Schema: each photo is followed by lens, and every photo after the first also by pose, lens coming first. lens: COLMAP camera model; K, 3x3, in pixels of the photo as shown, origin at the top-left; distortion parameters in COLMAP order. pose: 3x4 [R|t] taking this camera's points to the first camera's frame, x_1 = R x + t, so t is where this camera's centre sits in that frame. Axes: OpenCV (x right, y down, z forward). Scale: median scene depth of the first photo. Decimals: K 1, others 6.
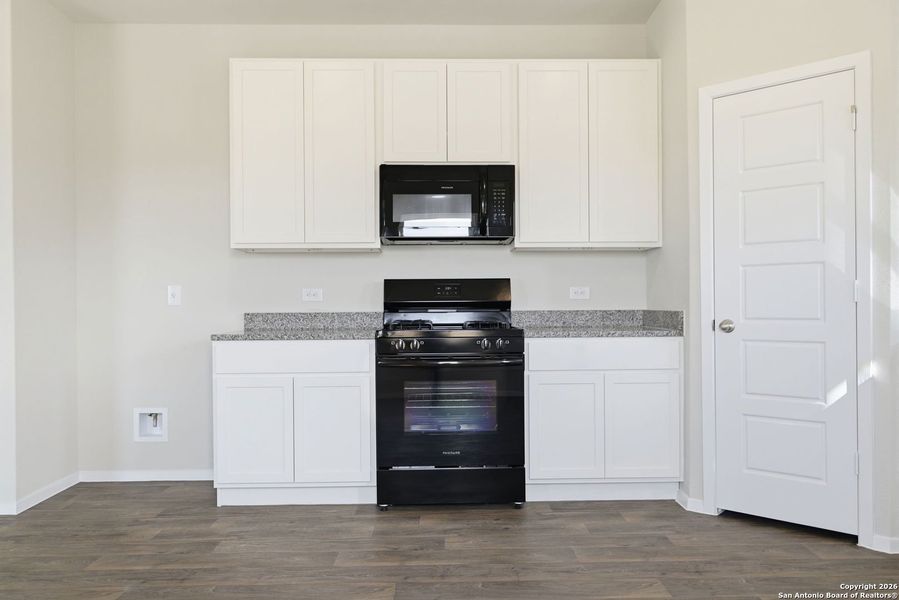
lens RADIAL K [[692.7, 0, 446.6], [0, 692.7, 305.6], [0, 0, 1]] dist [0.009430, 0.008448]
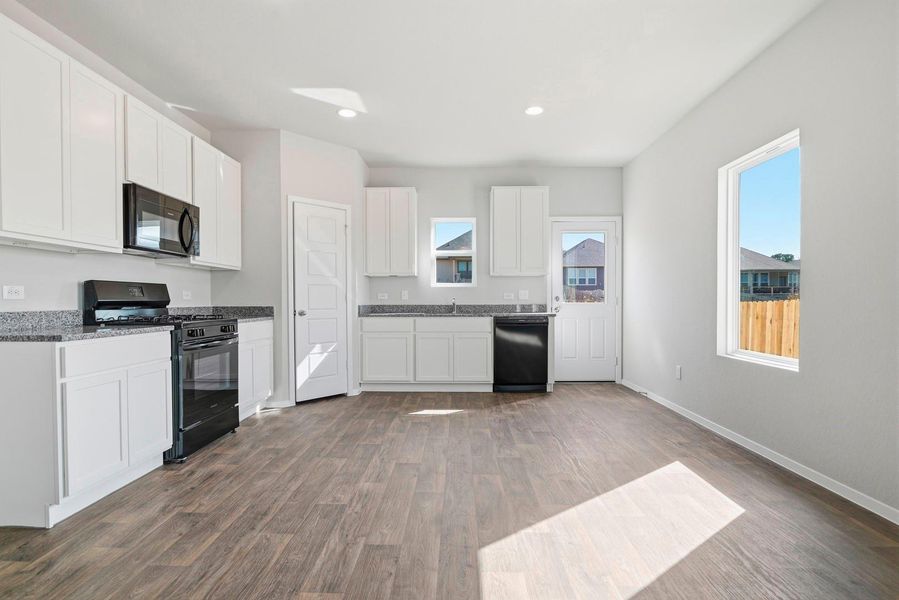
lens RADIAL K [[454.5, 0, 444.8], [0, 454.5, 303.7], [0, 0, 1]] dist [-0.012899, -0.000505]
pose [[0.047613, -0.001548, 0.998865, -0.882582], [0.005319, 0.999985, 0.001296, 0.001809], [-0.998852, 0.005251, 0.047621, 0.465585]]
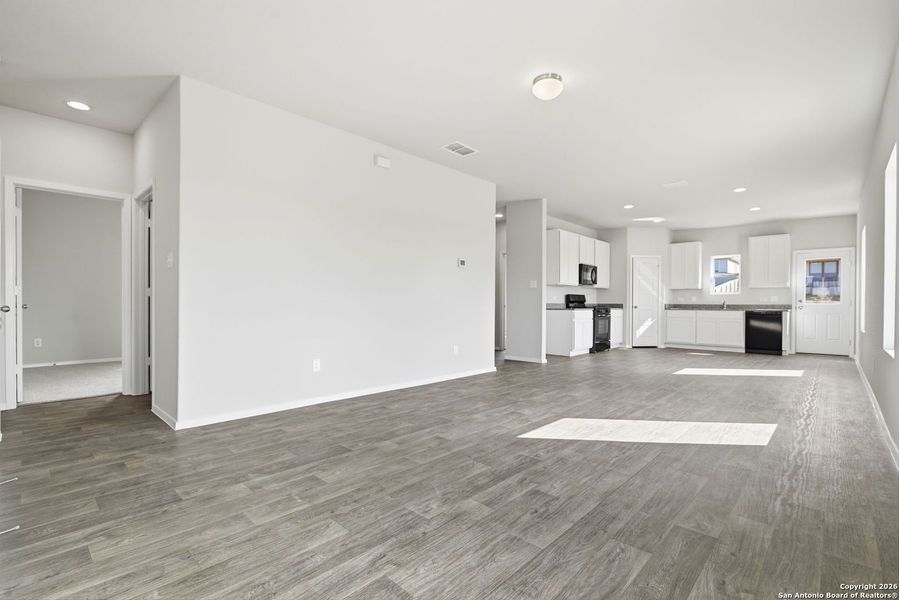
lens RADIAL K [[411.9, 0, 447.4], [0, 411.9, 306.7], [0, 0, 1]] dist [-0.021468, 0.002298]
pose [[0.703416, 0.005063, 0.710760, -2.302248], [-0.008389, 0.999964, 0.001179, 0.033428], [-0.710729, -0.006791, 0.703433, -0.046531]]
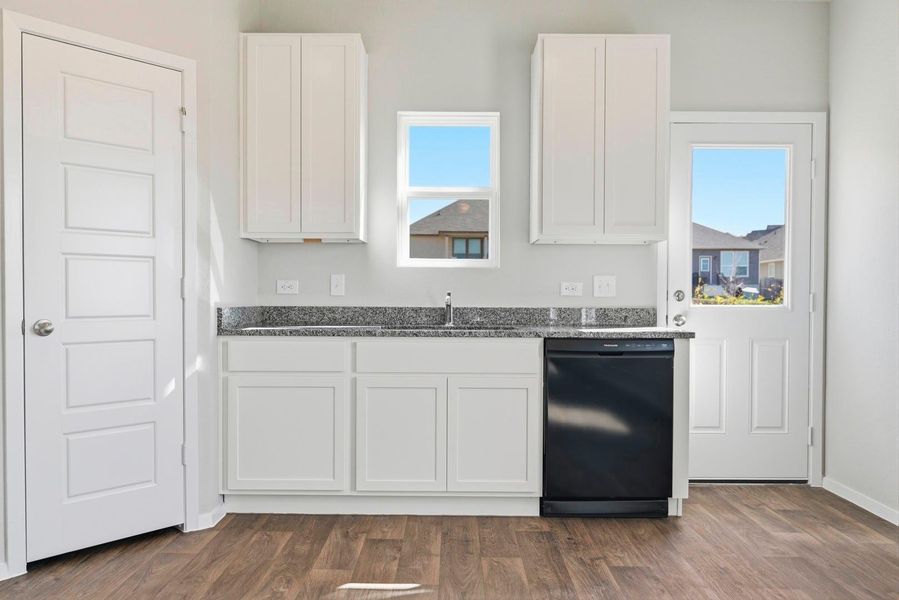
lens RADIAL K [[665.6, 0, 458.9], [0, 665.6, 305.4], [0, 0, 1]] dist [0.006044, 0.011861]
pose [[0.021207, -0.005435, 0.999760, -0.326854], [-0.001276, 0.999984, 0.005463, -0.001204], [-0.999774, -0.001391, 0.021200, 0.472983]]
